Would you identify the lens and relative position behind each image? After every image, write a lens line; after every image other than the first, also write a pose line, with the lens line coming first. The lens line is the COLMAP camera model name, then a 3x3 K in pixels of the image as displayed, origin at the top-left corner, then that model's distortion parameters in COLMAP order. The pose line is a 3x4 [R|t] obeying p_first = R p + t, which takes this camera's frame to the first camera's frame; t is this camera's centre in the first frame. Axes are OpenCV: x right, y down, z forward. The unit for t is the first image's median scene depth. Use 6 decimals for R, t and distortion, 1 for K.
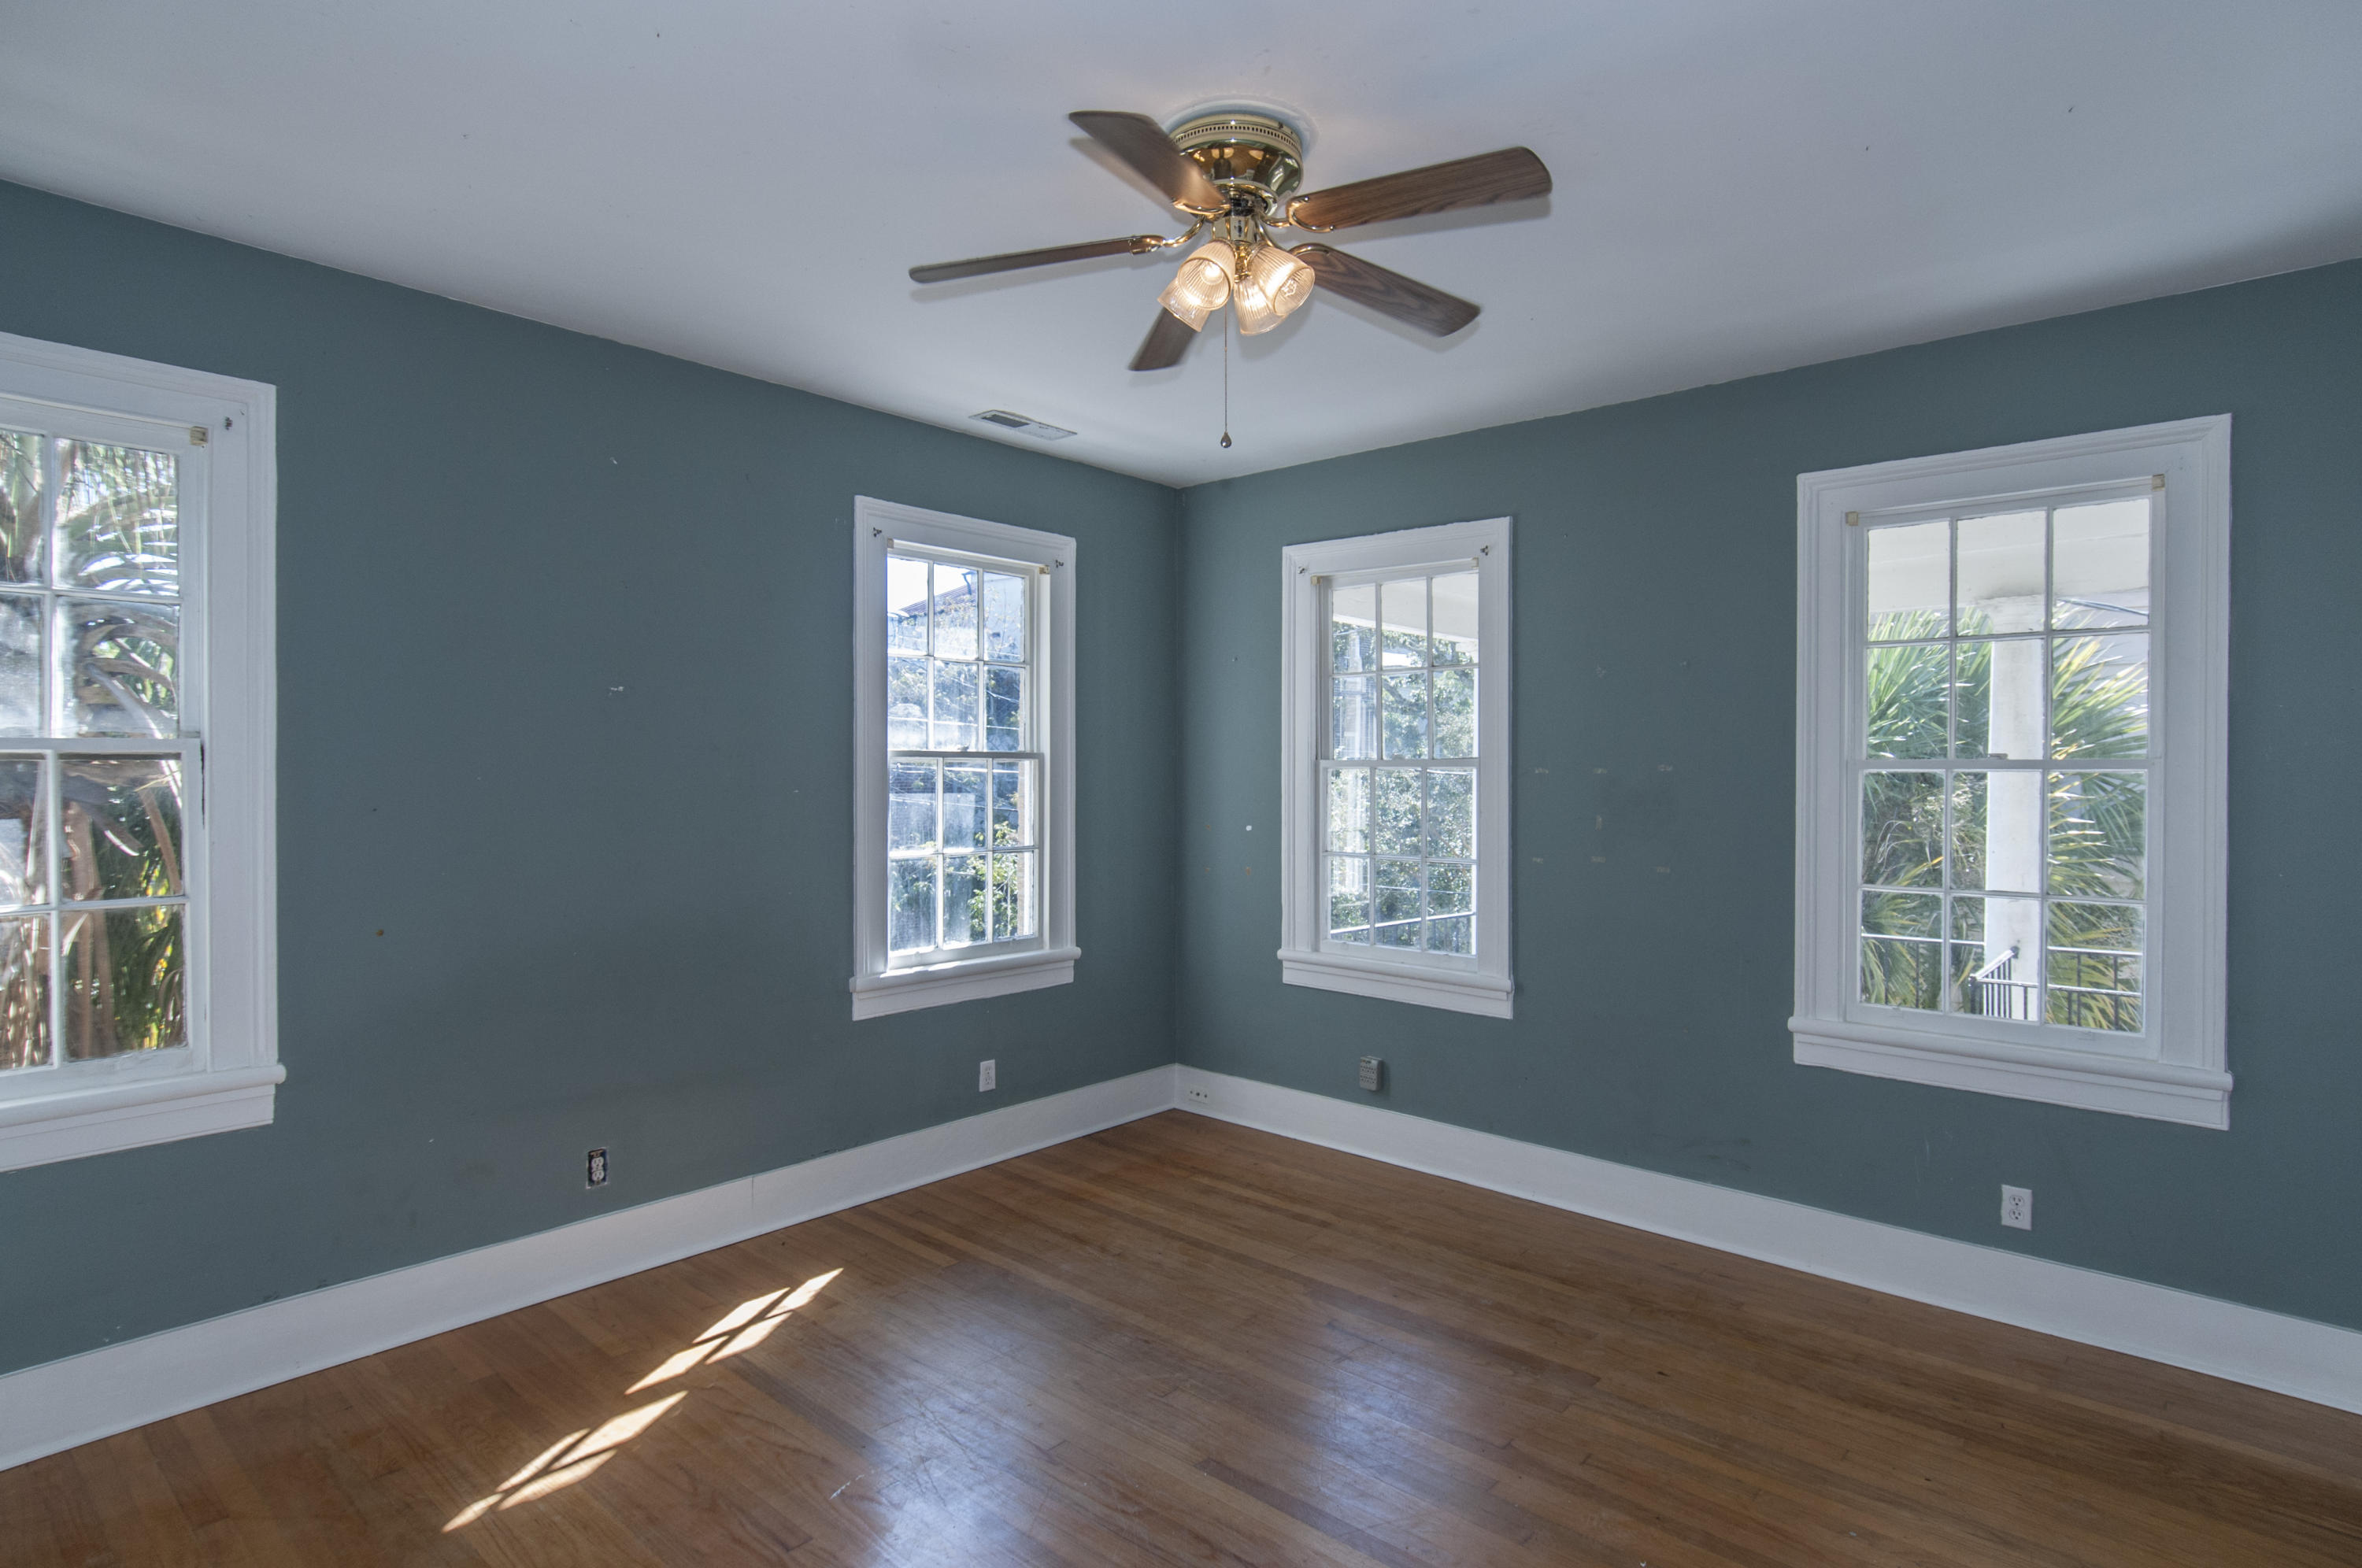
lens RADIAL K [[1226.7, 0, 1192.7], [0, 1226.7, 786.3], [0, 0, 1]] dist [0.003939, -0.000893]
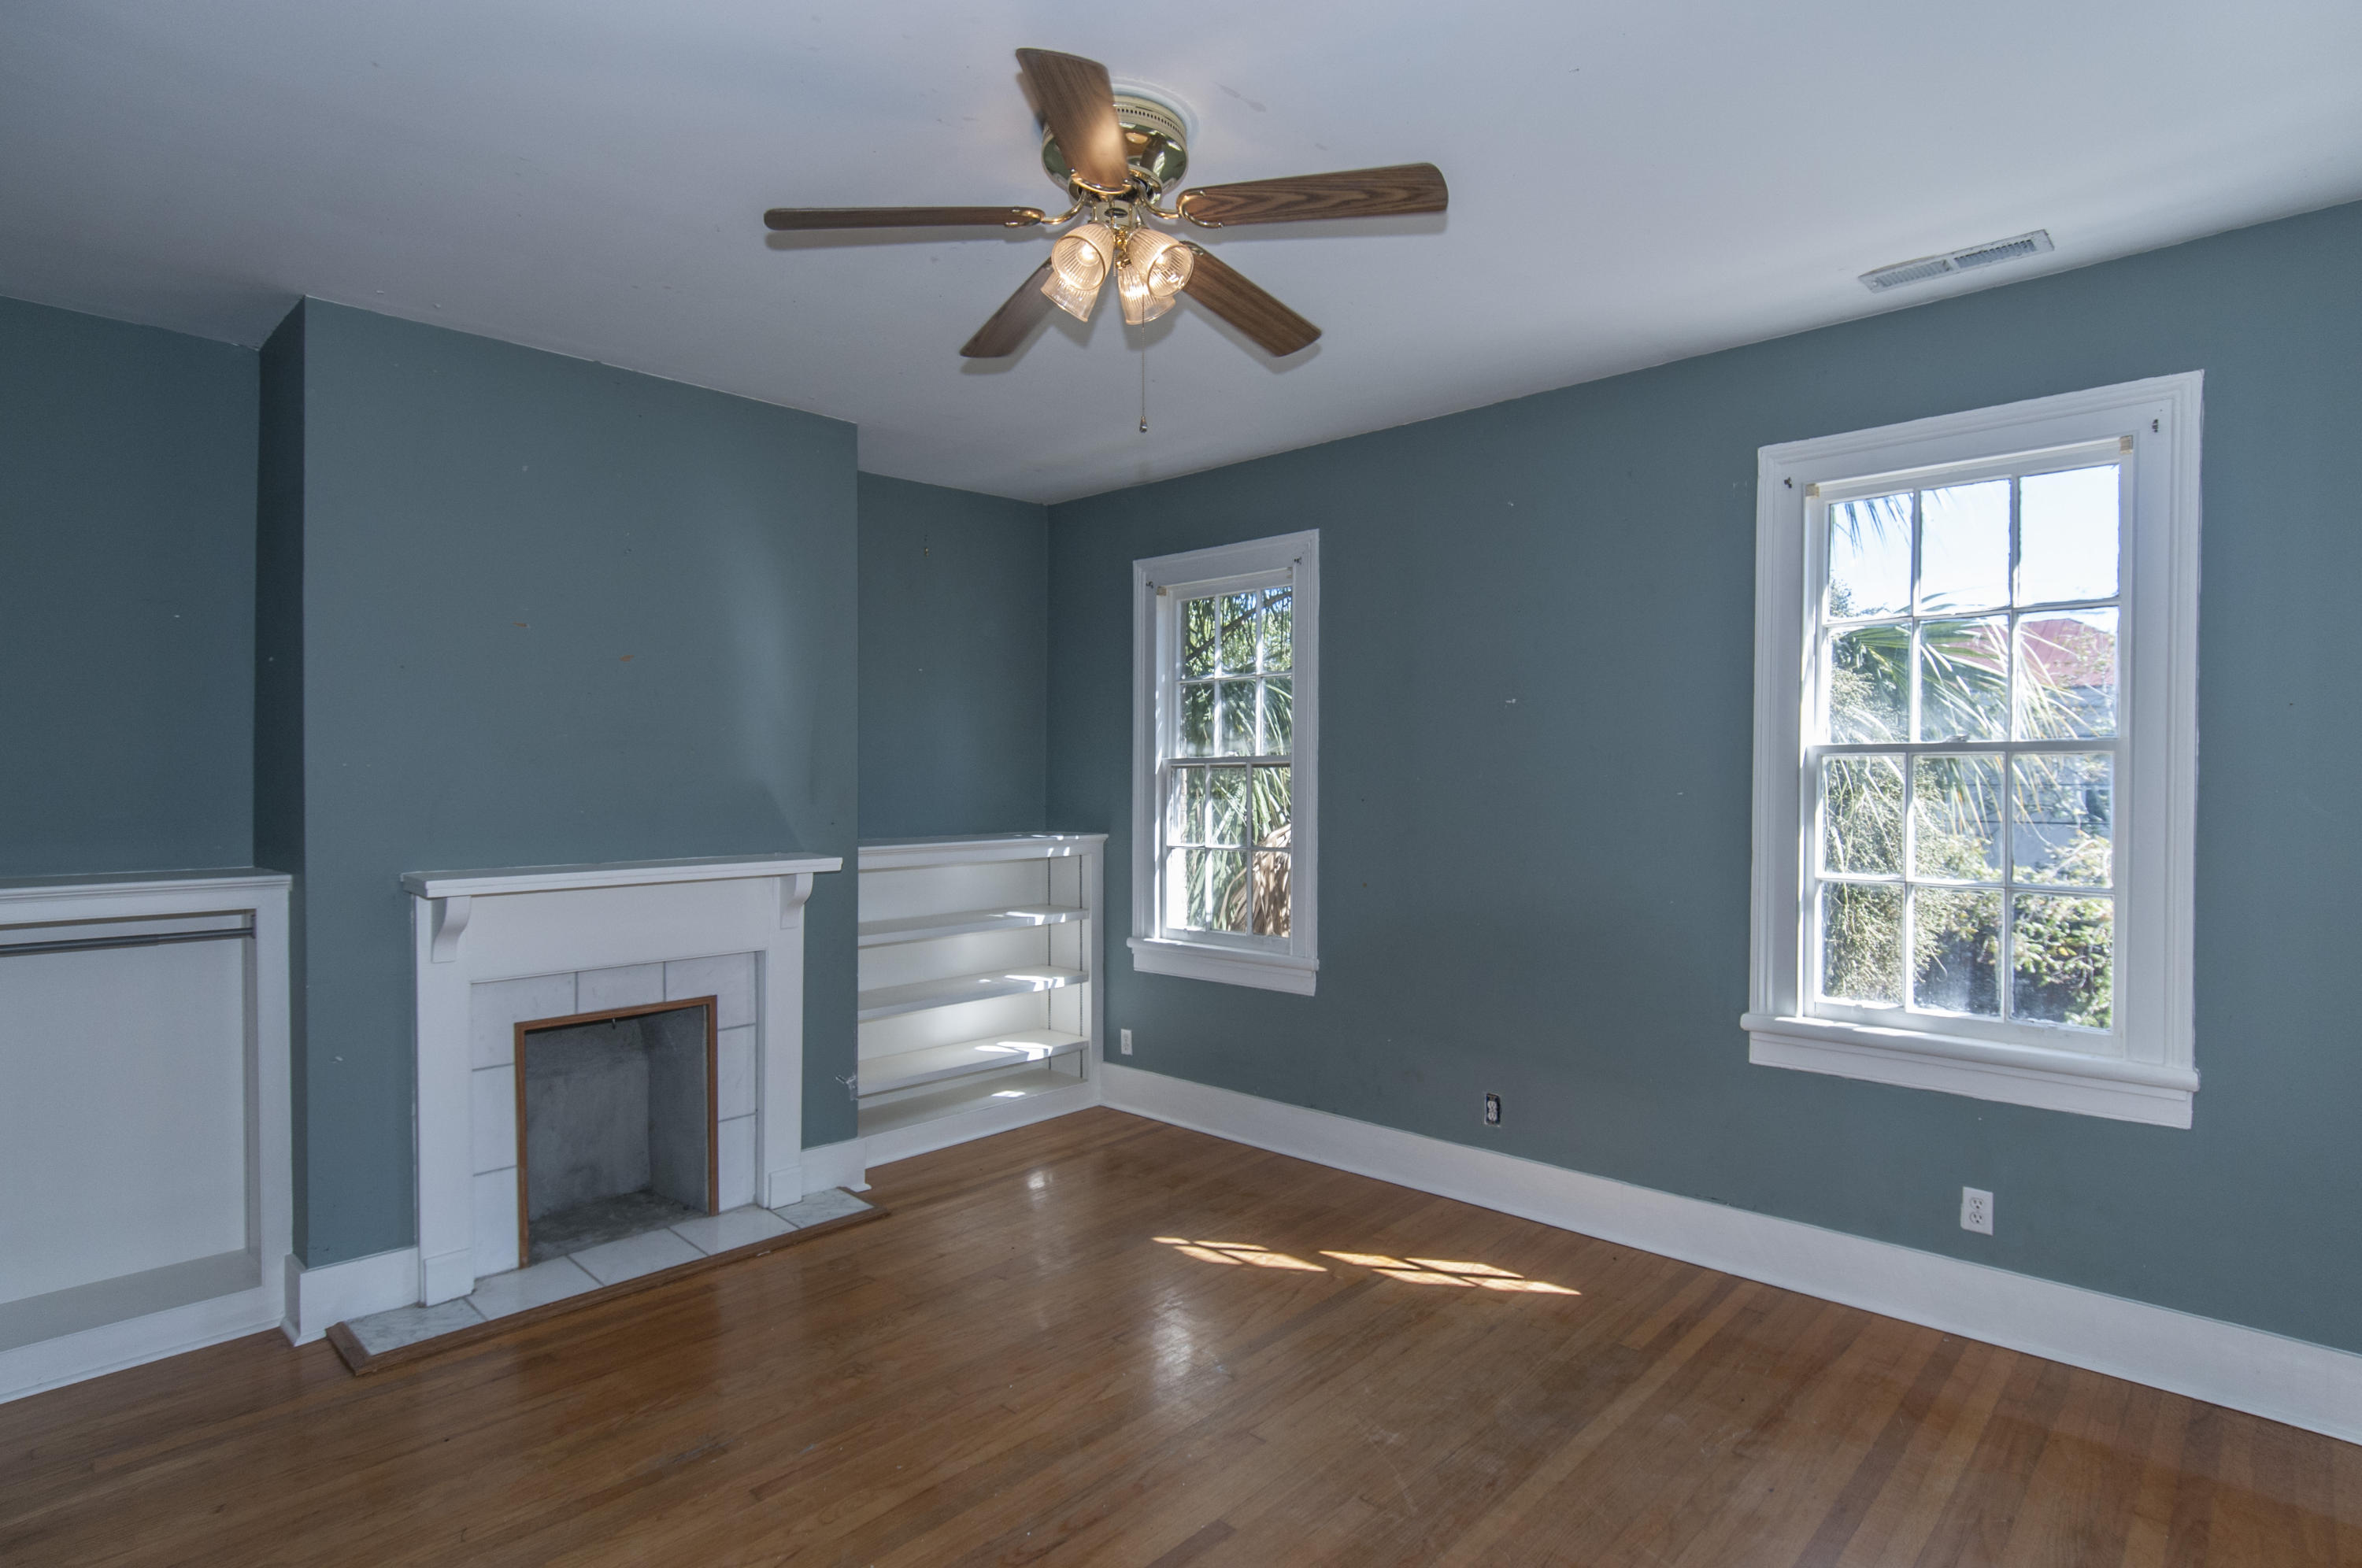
lens RADIAL K [[1226.7, 0, 1194.6], [0, 1226.7, 778.0], [0, 0, 1]] dist [0.003939, -0.000893]
pose [[-0.027836, 0.009433, -0.999568, 0.615805], [-0.005062, 0.999941, 0.009578, -0.015059], [0.999600, 0.005326, -0.027786, 0.660199]]
